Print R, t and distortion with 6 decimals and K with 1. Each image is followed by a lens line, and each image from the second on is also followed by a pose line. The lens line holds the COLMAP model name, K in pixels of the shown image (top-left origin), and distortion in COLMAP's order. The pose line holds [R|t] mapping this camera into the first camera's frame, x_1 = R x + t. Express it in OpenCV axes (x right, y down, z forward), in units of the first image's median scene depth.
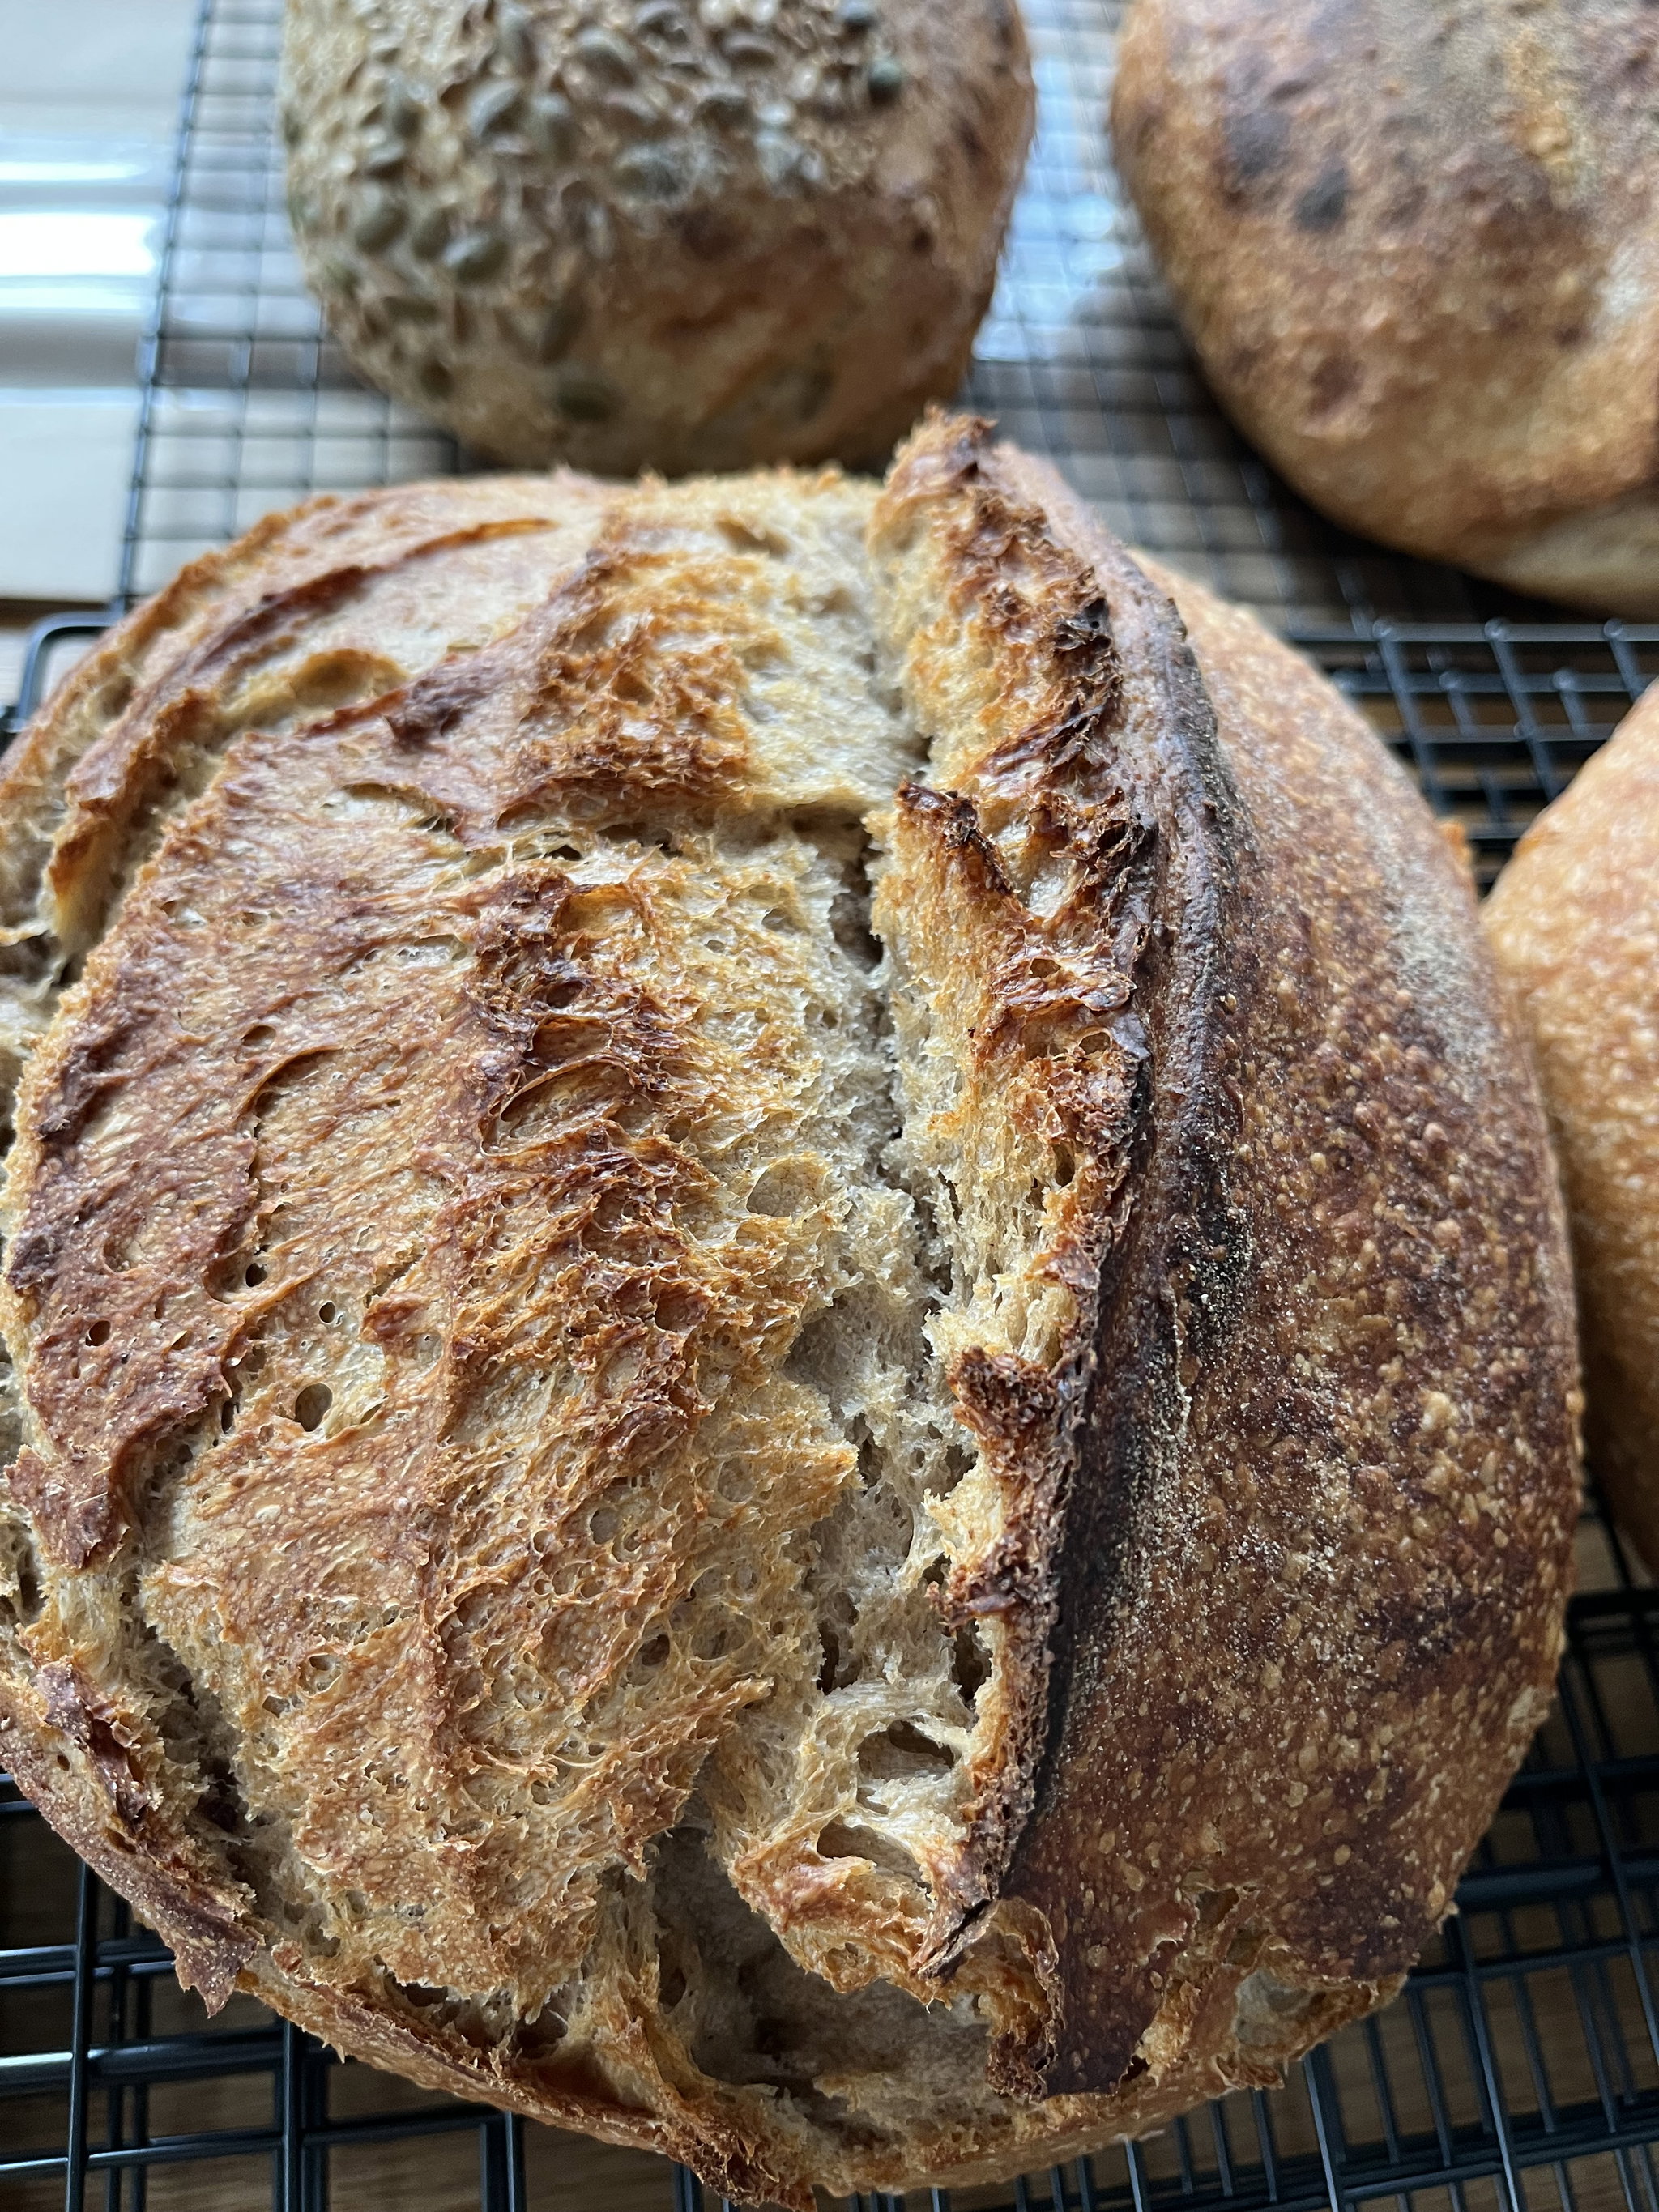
lens RADIAL K [[1791.9, 0, 892.3], [0, 1791.9, 1110.5], [0, 0, 1]] dist [-0.025536, -0.008211]
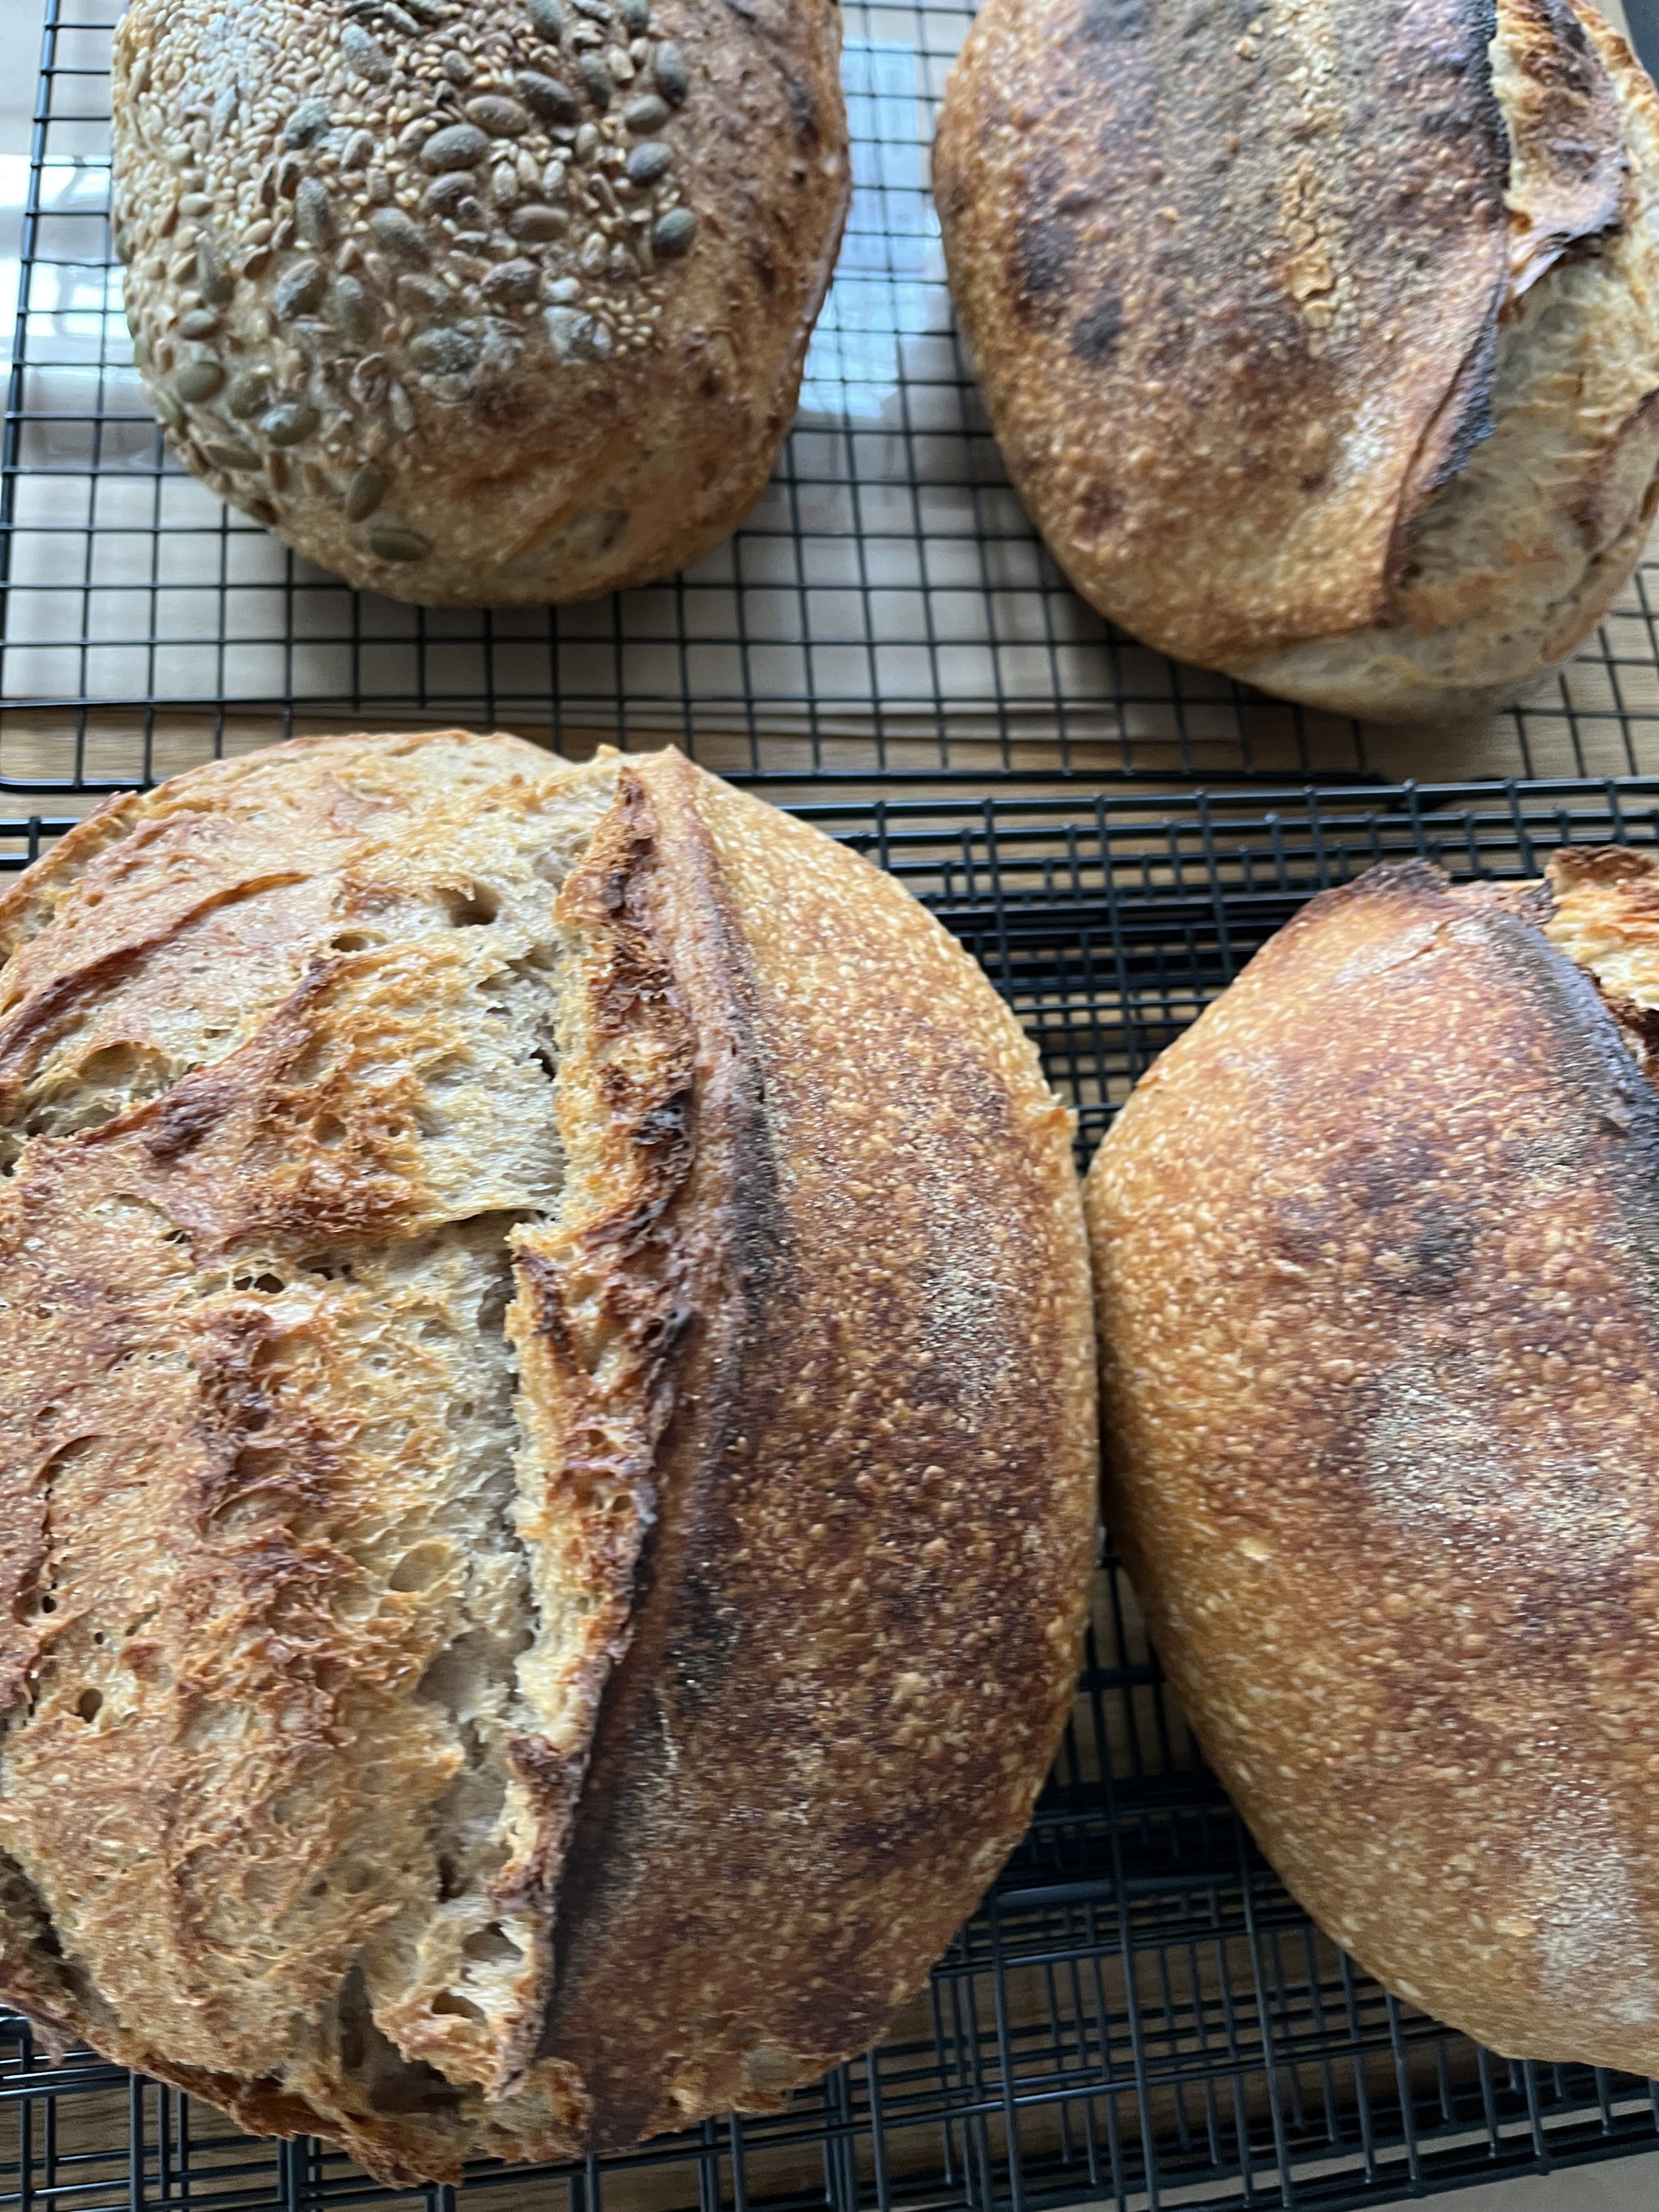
lens RADIAL K [[1681.1, 0, 833.0], [0, 1681.1, 1196.7], [0, 0, 1]] dist [-0.002075, -0.007183]
pose [[0.999508, 0.031154, -0.003709, 0.249770], [-0.029727, 0.978203, 0.205510, -0.497699], [0.010030, -0.205298, 0.978648, -0.221243]]
